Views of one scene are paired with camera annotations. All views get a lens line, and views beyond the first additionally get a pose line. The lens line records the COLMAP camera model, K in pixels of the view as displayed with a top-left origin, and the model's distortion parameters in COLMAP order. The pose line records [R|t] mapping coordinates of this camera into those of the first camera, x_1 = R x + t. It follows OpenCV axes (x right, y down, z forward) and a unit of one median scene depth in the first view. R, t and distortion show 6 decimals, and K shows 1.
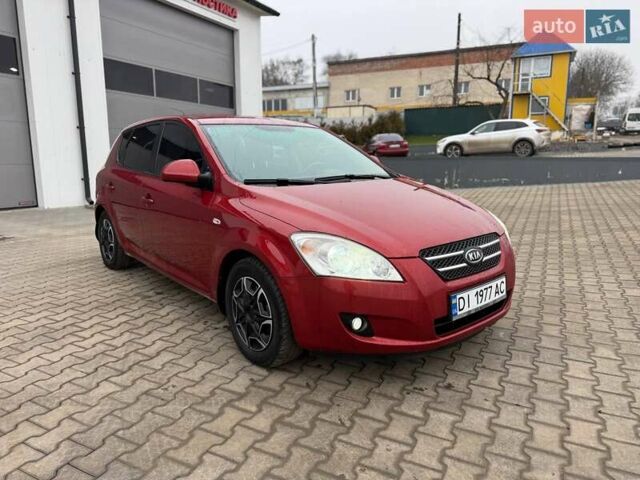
lens RADIAL K [[443.2, 0, 320.0], [0, 443.2, 240.0], [0, 0, 1]] dist [0.058706, -0.076747]
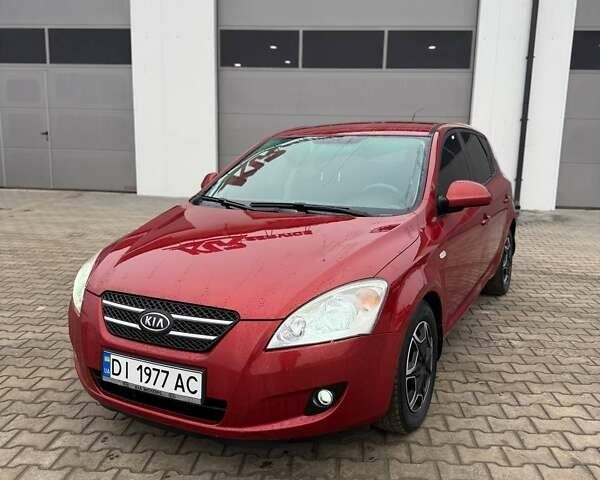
lens RADIAL K [[561.0, 0, 298.6], [0, 561.0, 227.5], [0, 0, 1]] dist [0.006847, -0.004529]
pose [[0.375844, 0.153285, -0.913918, 0.955559], [-0.182035, 0.979222, 0.089377, -0.189569], [0.908628, 0.132774, 0.395937, 0.596011]]
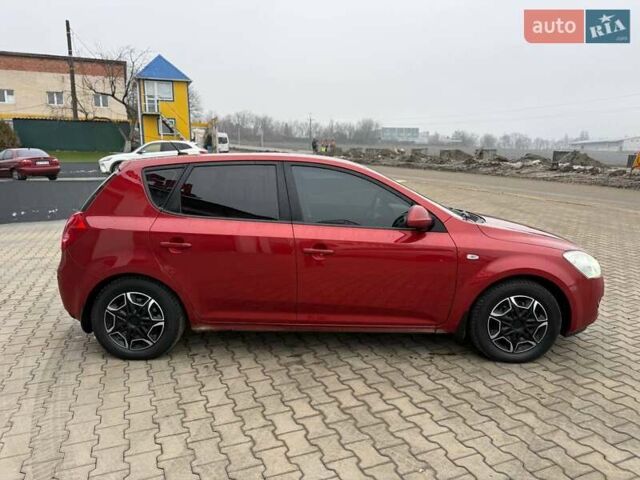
lens RADIAL K [[437.3, 0, 320.4], [0, 437.3, 250.3], [0, 0, 1]] dist [0.054451, -0.070551]
pose [[0.649340, -0.136850, 0.748084, -1.102639], [0.142831, 0.988117, 0.056781, -0.148790], [-0.746965, 0.069979, 0.661170, 0.446385]]
